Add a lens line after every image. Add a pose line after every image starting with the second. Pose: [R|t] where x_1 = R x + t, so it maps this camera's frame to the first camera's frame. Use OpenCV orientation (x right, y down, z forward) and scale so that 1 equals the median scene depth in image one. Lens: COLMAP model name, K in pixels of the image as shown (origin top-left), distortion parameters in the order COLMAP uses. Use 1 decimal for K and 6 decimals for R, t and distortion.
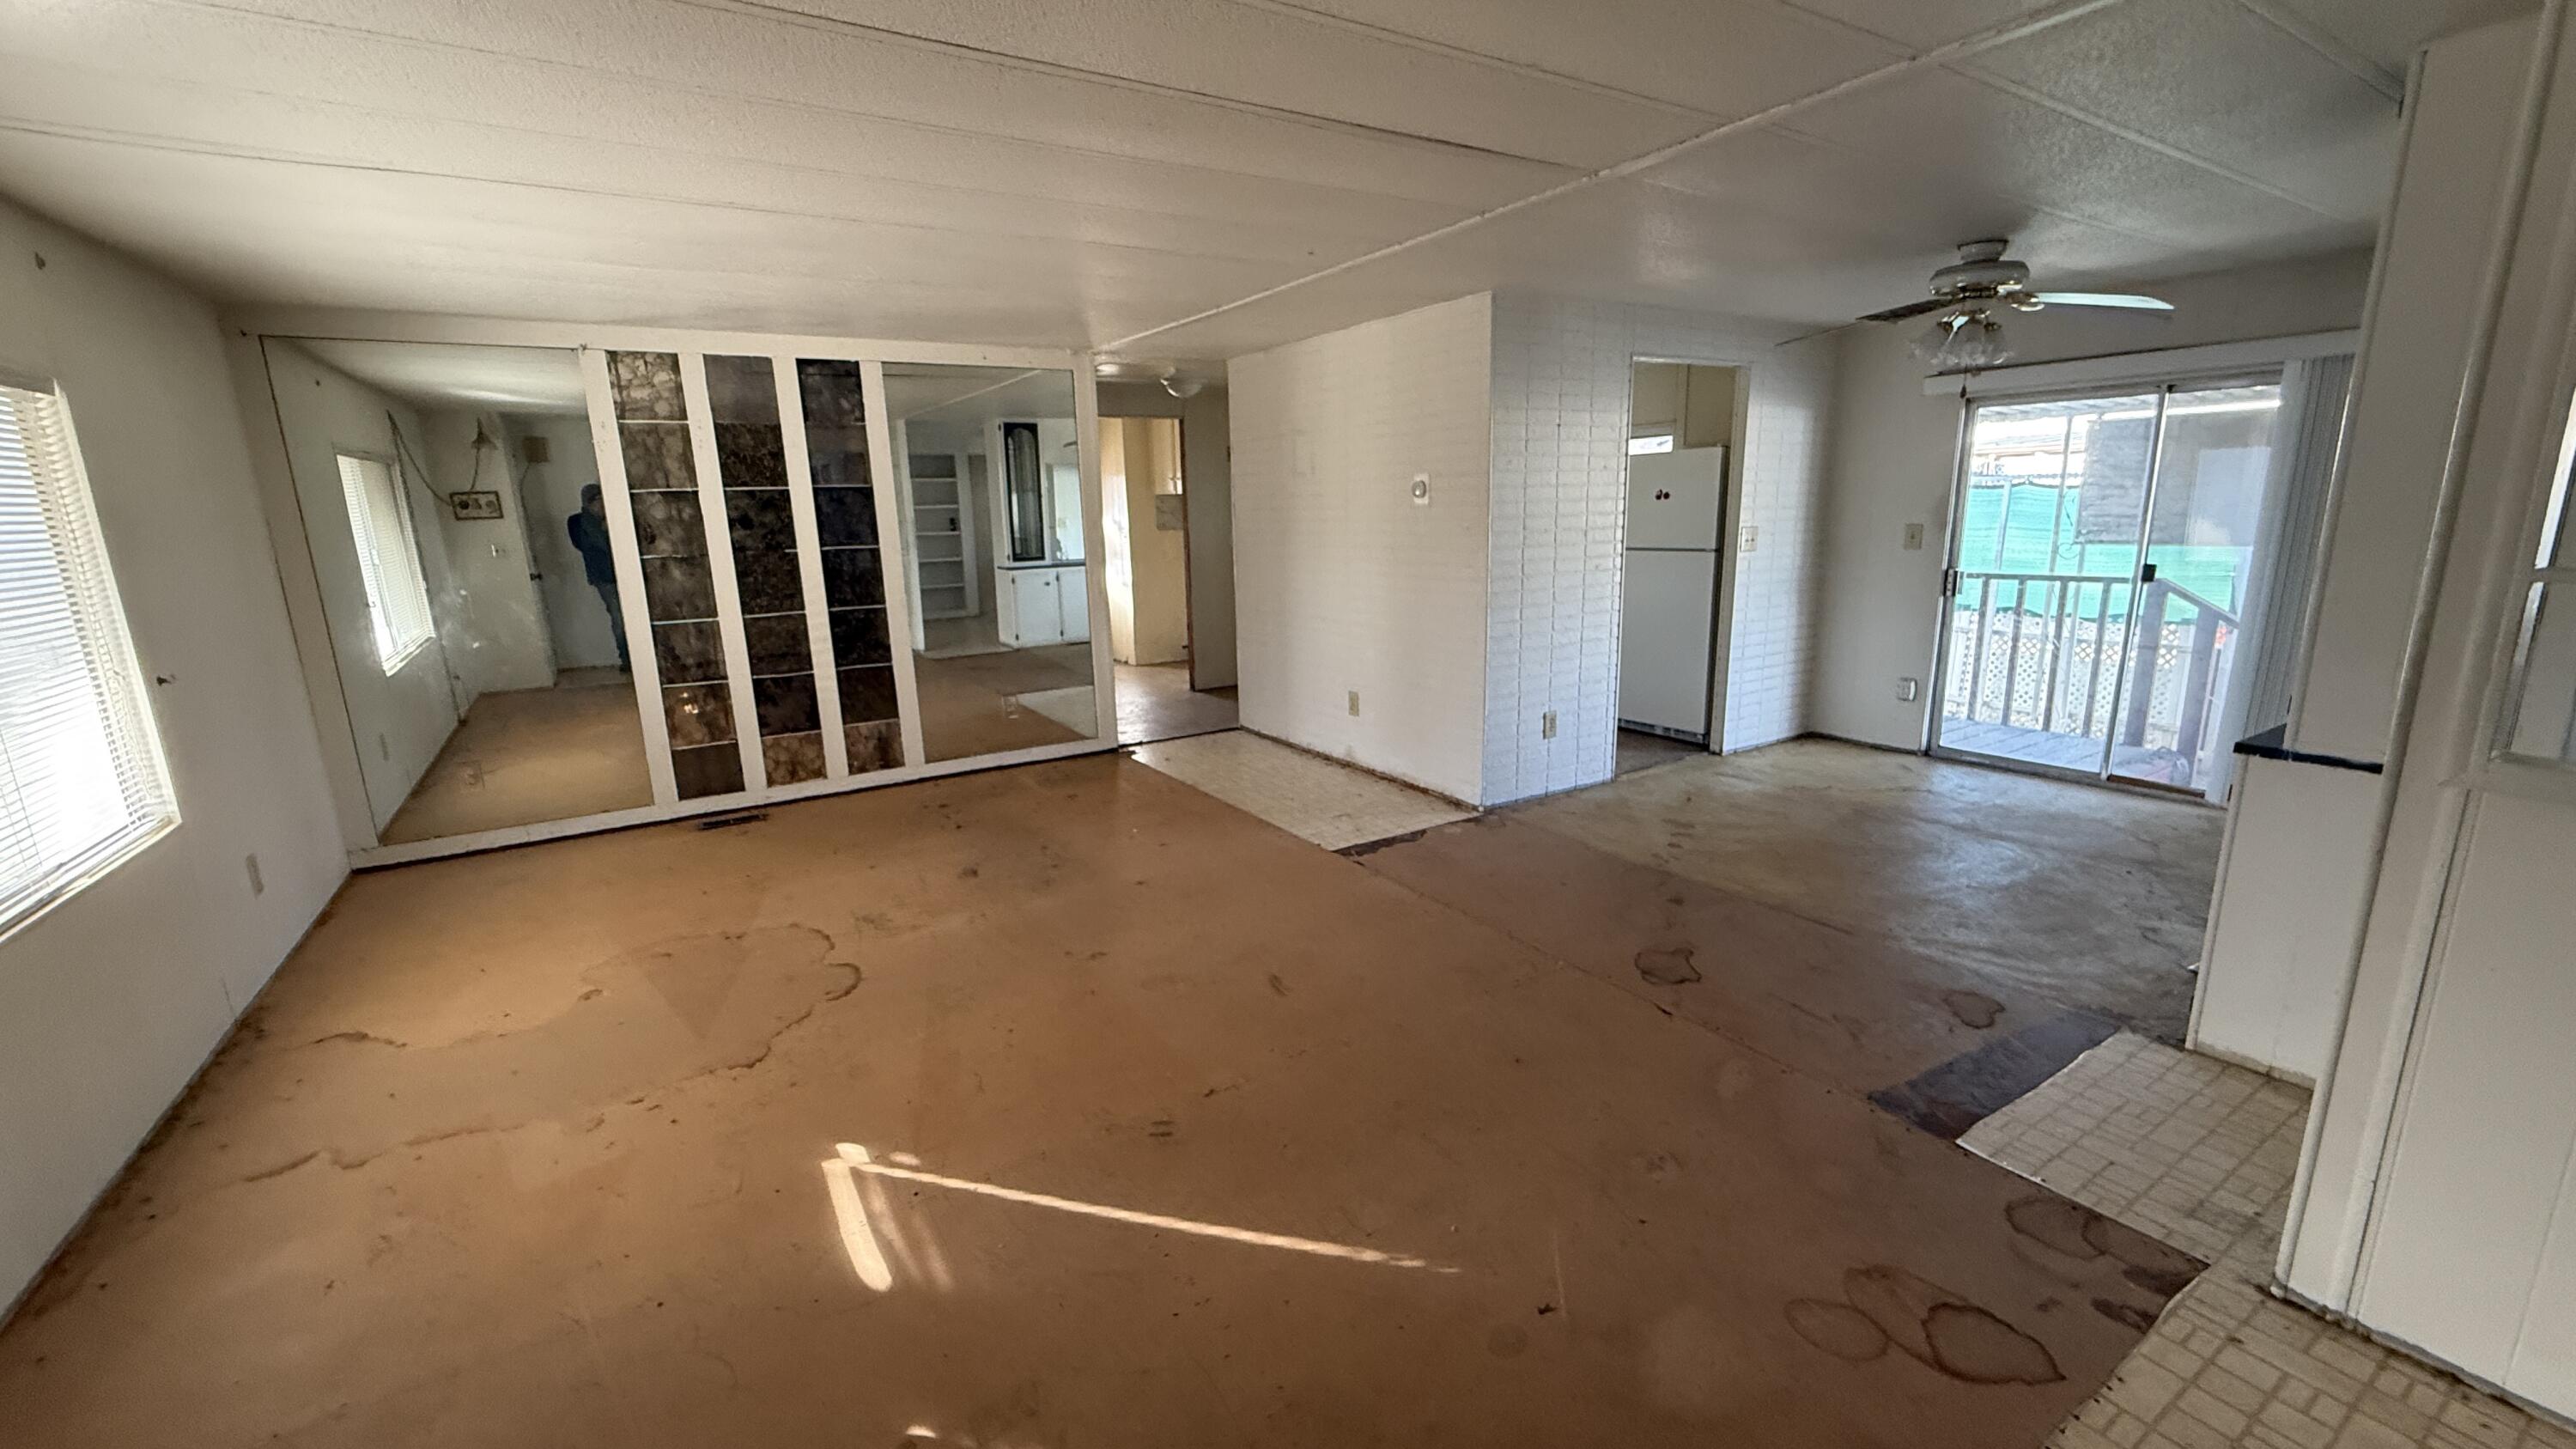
lens RADIAL K [[1026.3, 0, 1283.8], [0, 1026.3, 732.0], [0, 0, 1]] dist [-0.000699, 0.000513]
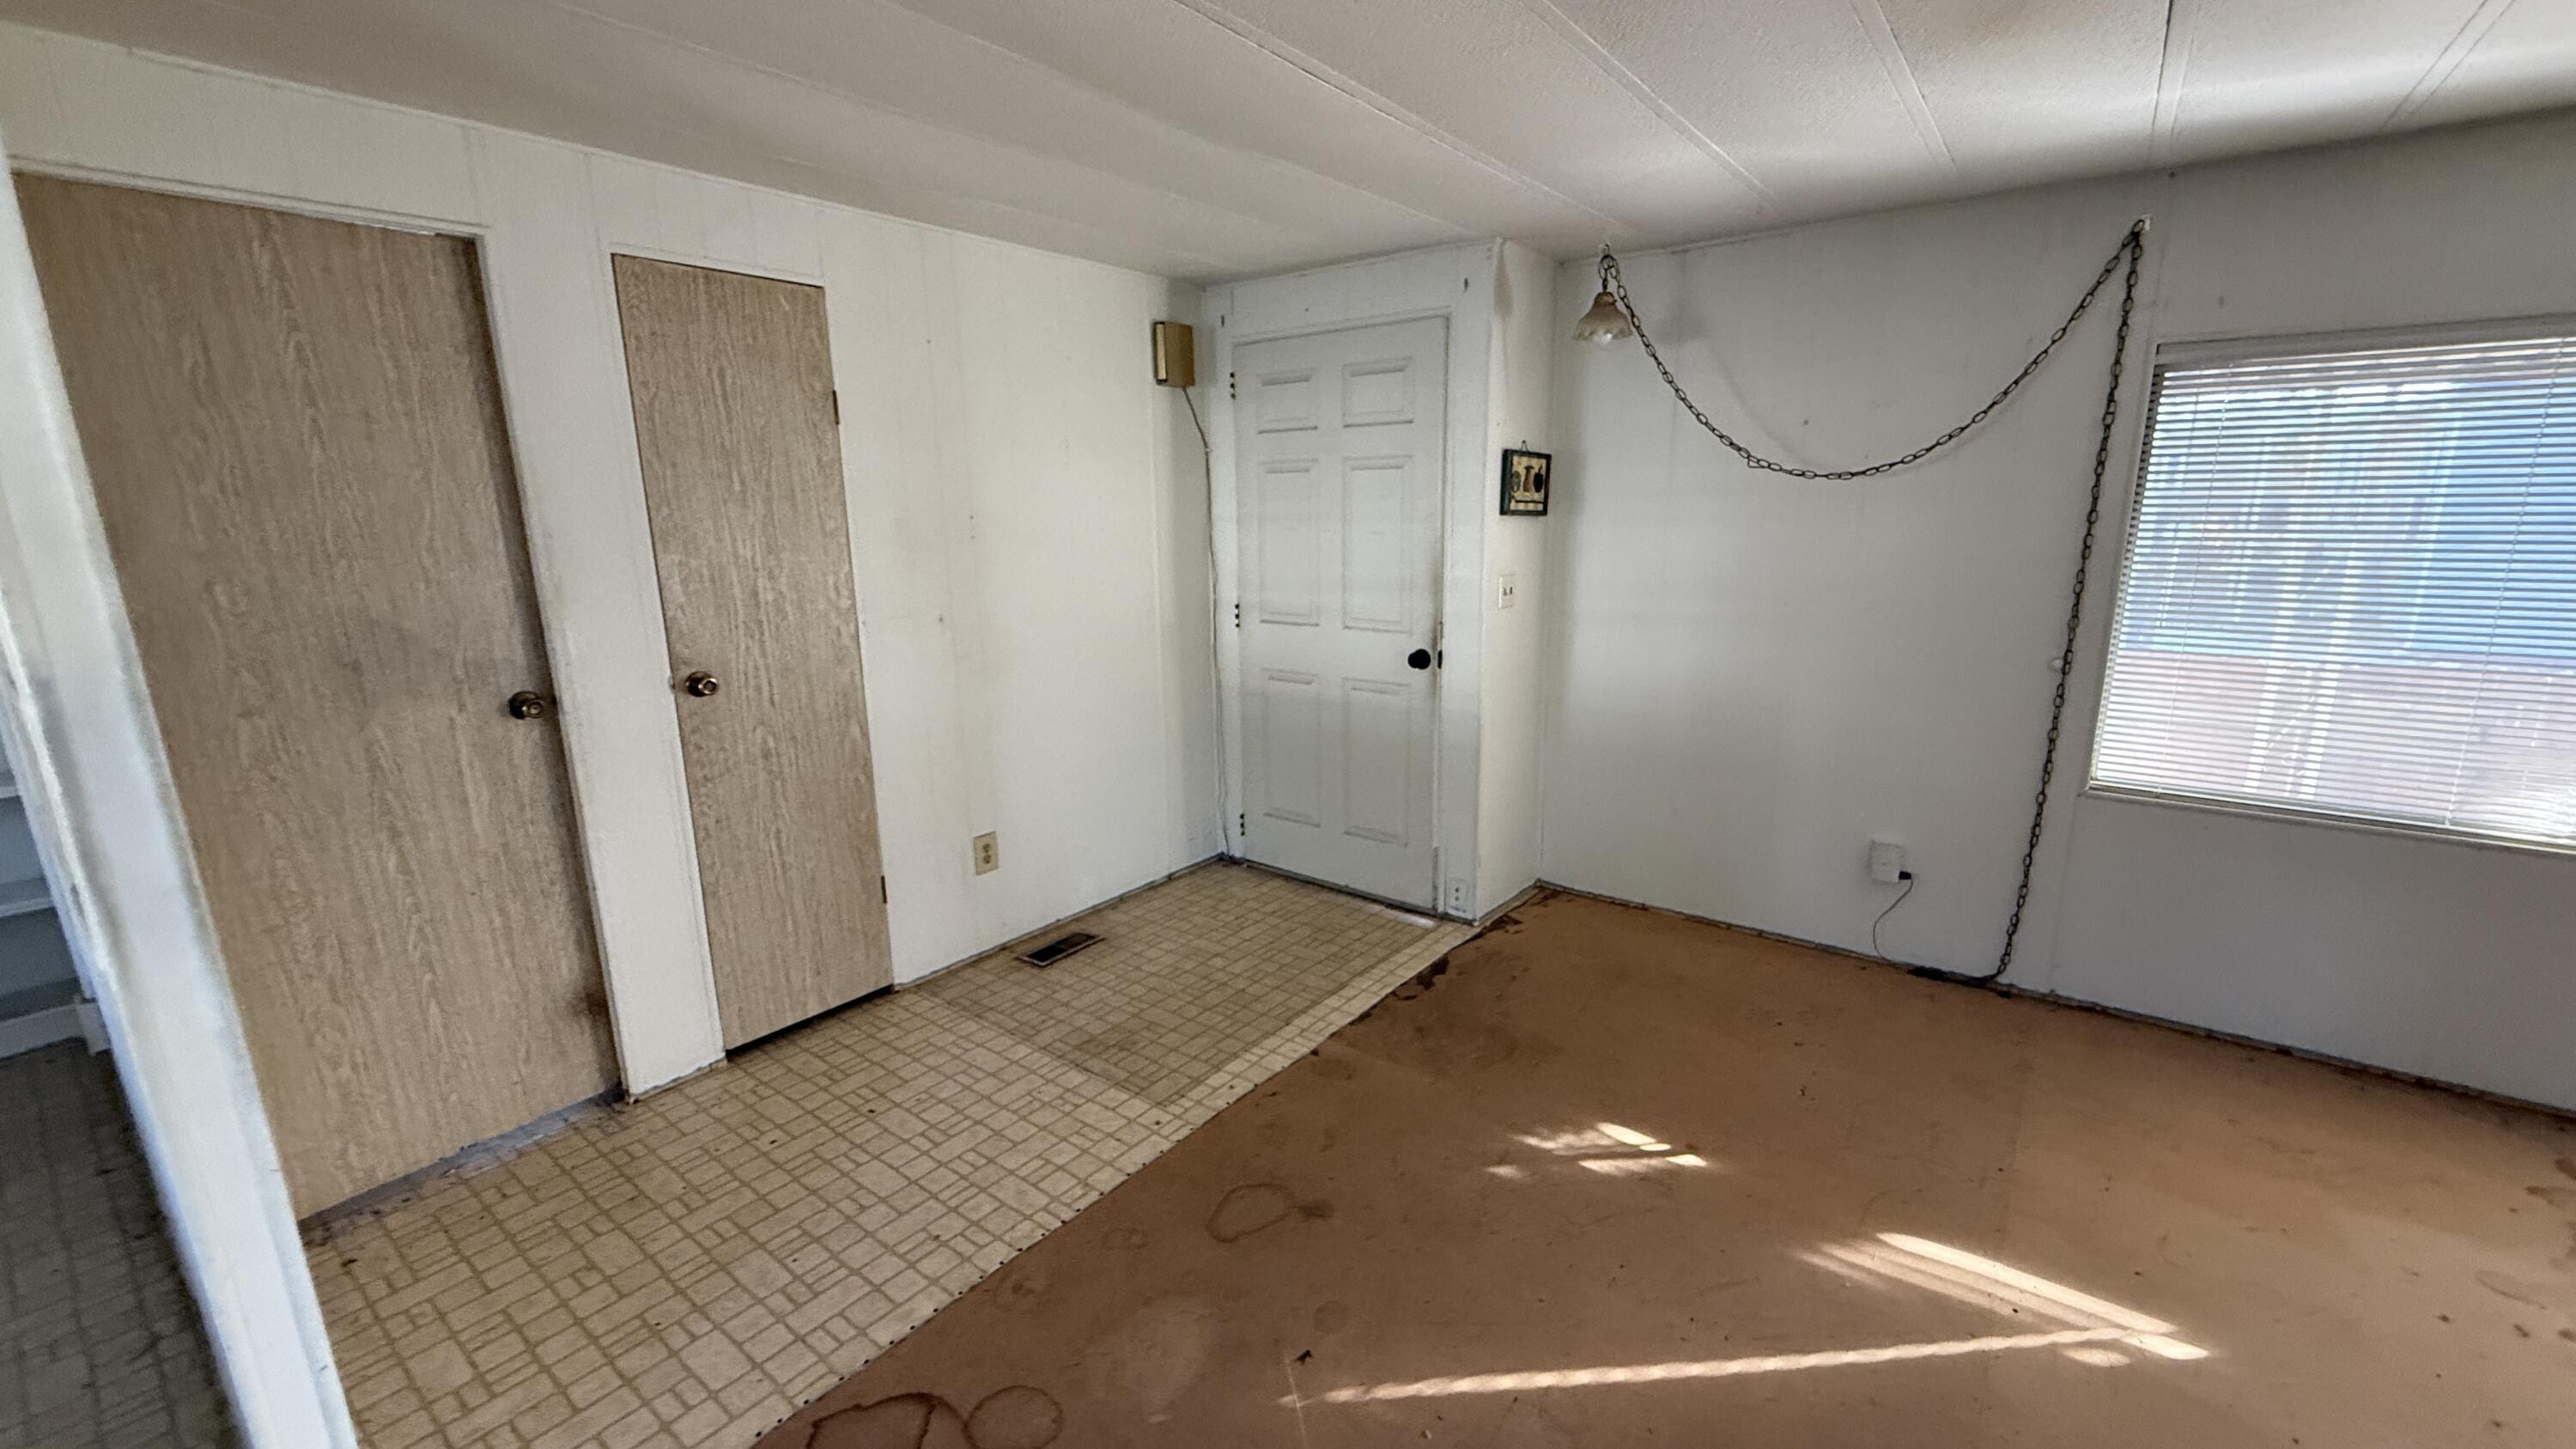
lens RADIAL K [[1026.3, 0, 1282.2], [0, 1026.3, 730.1], [0, 0, 1]] dist [-0.000699, 0.000513]
pose [[-0.937855, 0.117290, -0.326605, 0.199979], [-0.033125, 0.906597, 0.420696, -0.149700], [0.345442, 0.405371, -0.846371, 0.601182]]
